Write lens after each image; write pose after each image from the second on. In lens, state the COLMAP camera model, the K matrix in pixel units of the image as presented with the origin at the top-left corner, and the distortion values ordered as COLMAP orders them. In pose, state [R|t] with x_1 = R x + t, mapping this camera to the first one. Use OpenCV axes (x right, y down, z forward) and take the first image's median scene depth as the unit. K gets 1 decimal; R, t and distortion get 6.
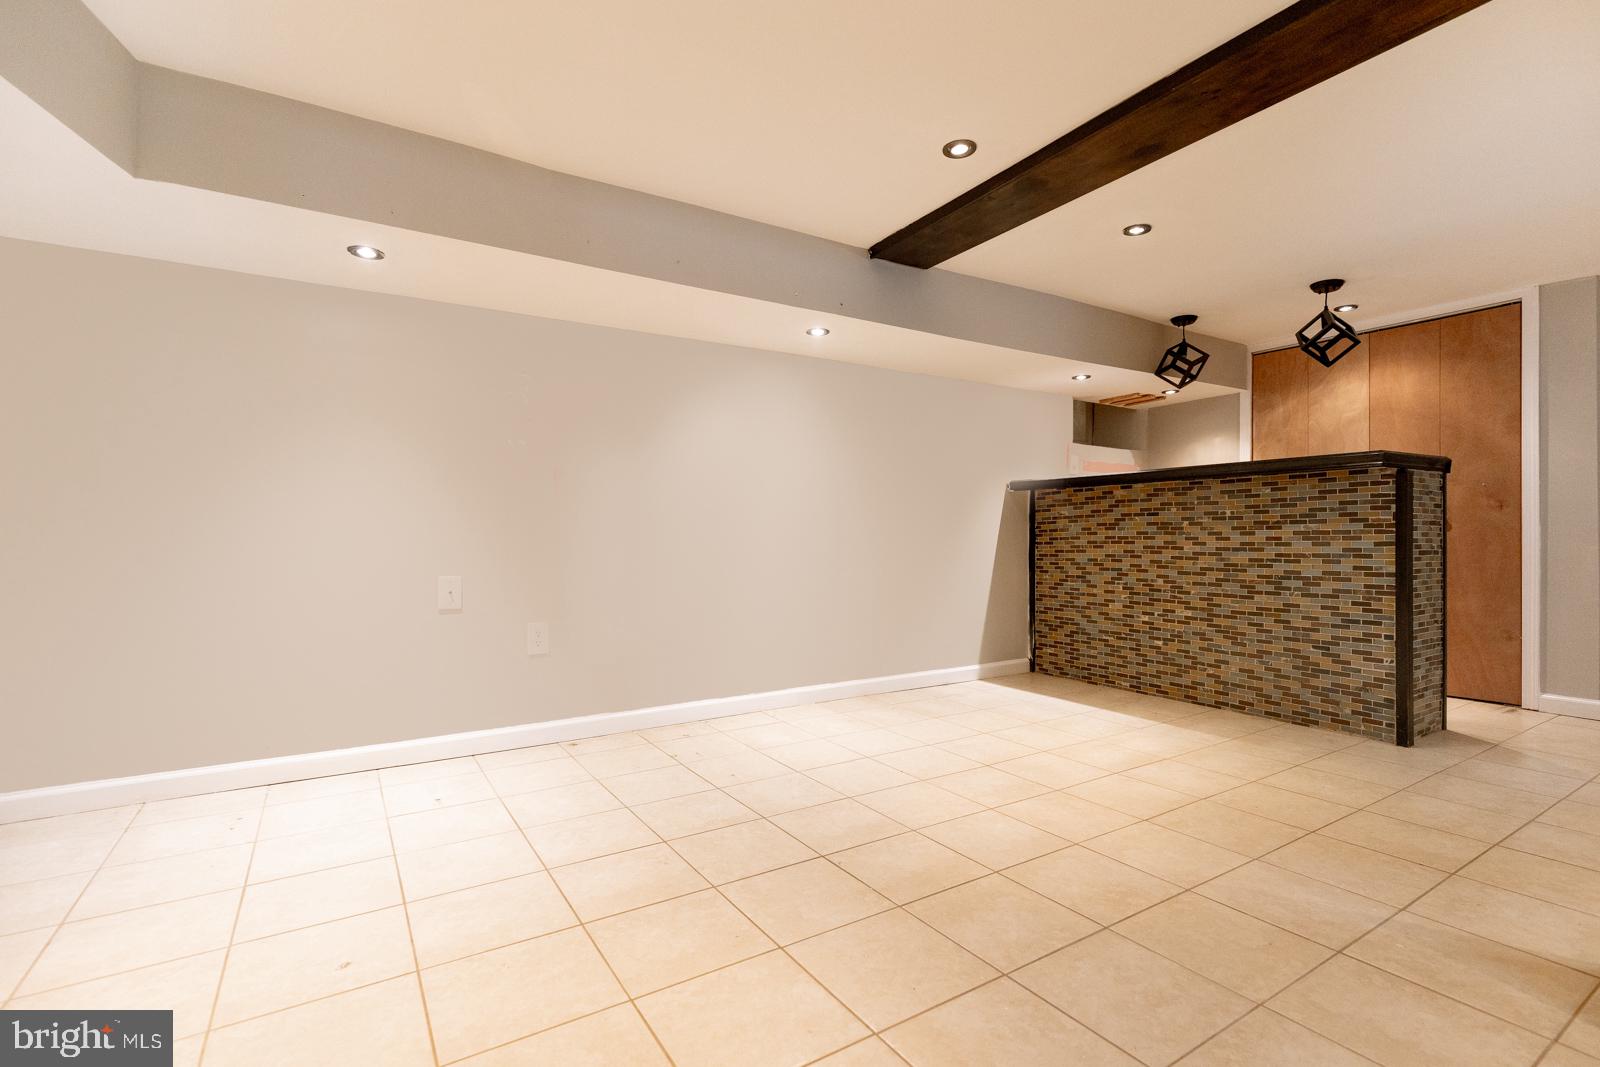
lens RADIAL K [[738.7, 0, 782.9], [0, 738.7, 525.9], [0, 0, 1]] dist [-0.000236, -0.001034]
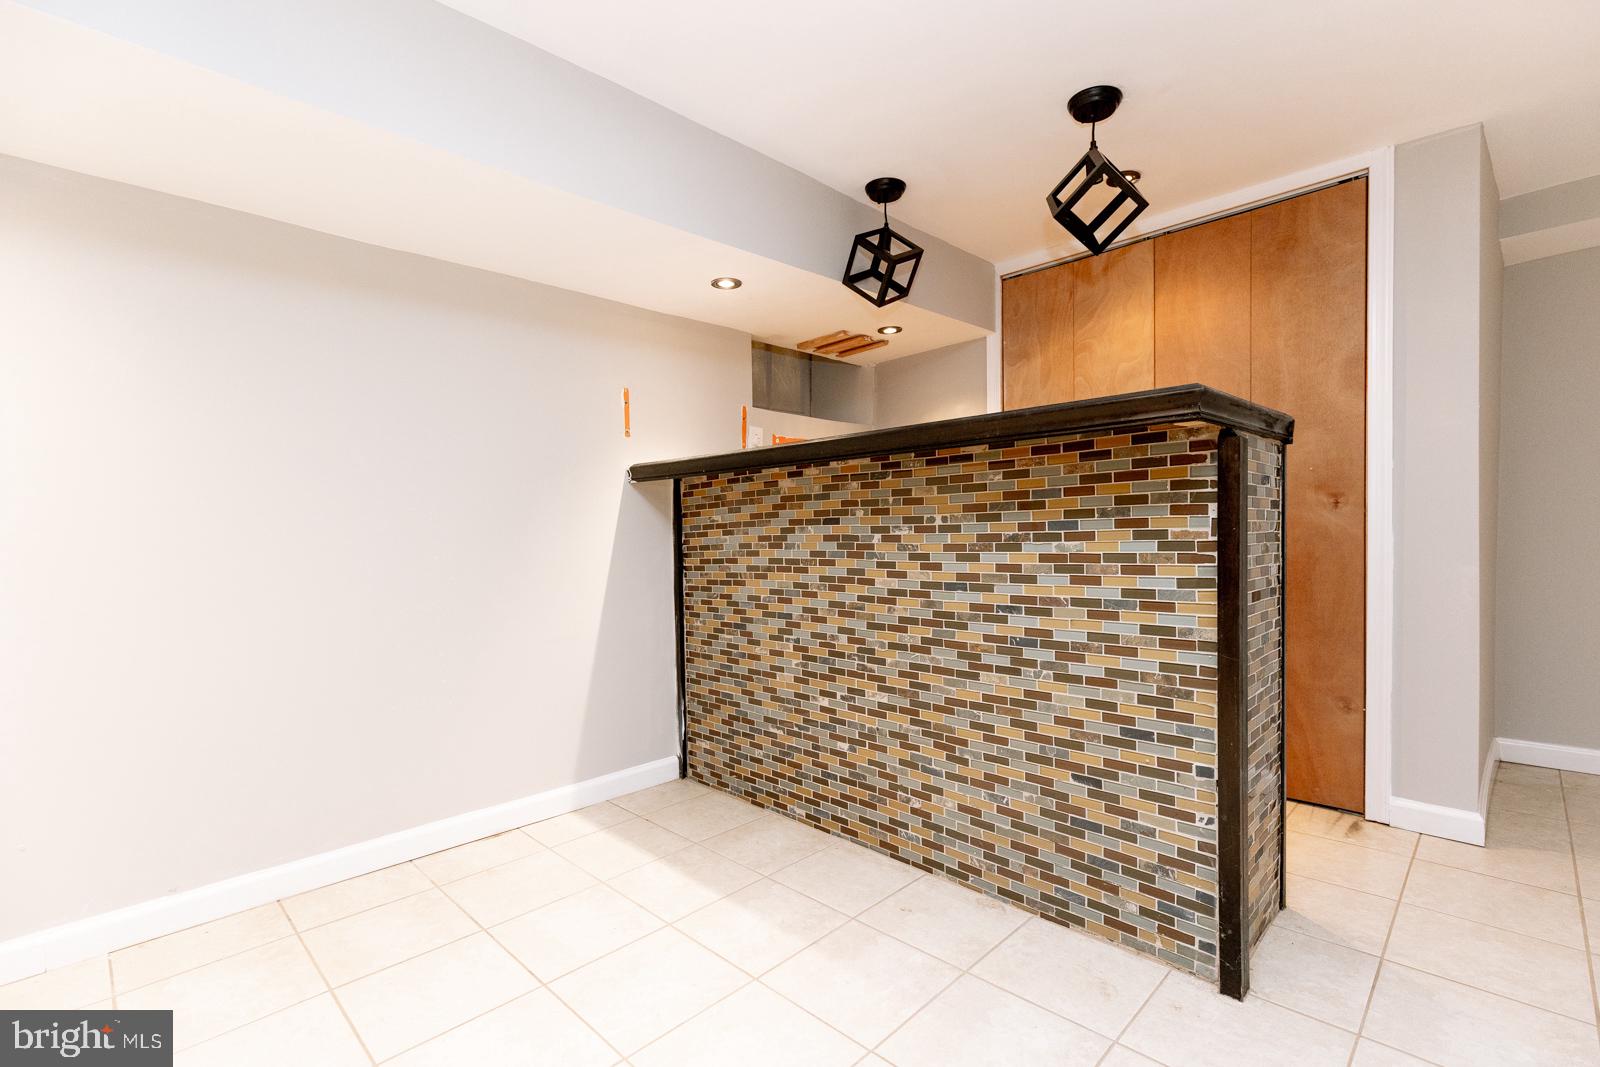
lens RADIAL K [[728.1, 0, 808.2], [0, 728.1, 537.7], [0, 0, 1]] dist [0.004386, 0.000004]
pose [[0.969277, -0.019353, 0.245209, 0.386838], [0.014524, 0.999664, 0.021488, -0.017315], [-0.245542, -0.017267, 0.969232, 0.514814]]
